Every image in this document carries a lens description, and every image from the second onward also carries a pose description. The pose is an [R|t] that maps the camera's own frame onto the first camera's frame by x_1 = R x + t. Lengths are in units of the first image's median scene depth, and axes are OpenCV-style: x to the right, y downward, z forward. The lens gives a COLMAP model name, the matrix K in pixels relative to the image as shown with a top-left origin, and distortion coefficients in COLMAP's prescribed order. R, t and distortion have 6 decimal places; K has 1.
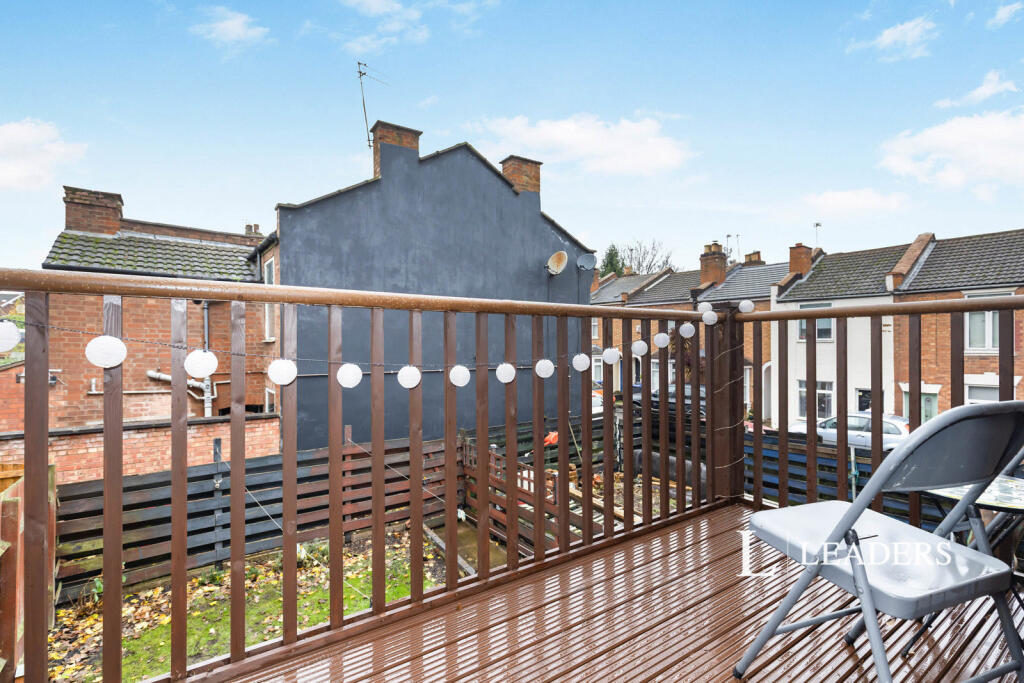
lens RADIAL K [[463.6, 0, 510.5], [0, 463.6, 342.4], [0, 0, 1]] dist [0.014408, 0.000360]
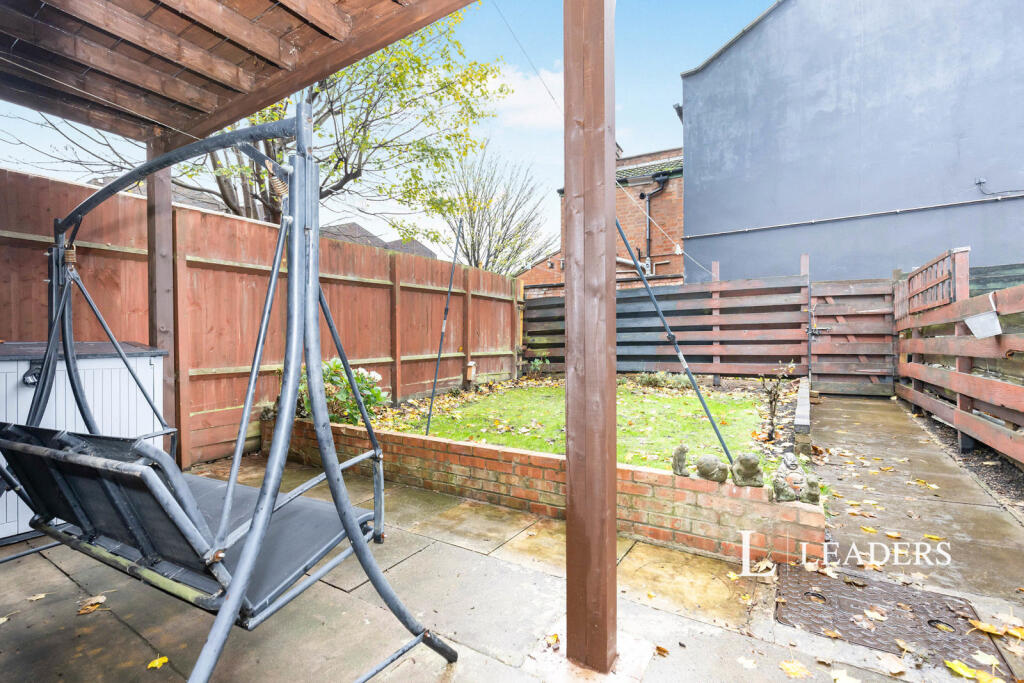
lens RADIAL K [[463.6, 0, 511.1], [0, 463.6, 341.3], [0, 0, 1]] dist [0.014408, 0.000360]
pose [[0.400937, -0.003178, -0.916100, 0.291117], [0.007878, 0.999969, -0.000021, 0.282364], [0.916072, -0.007209, 0.400950, 0.201881]]
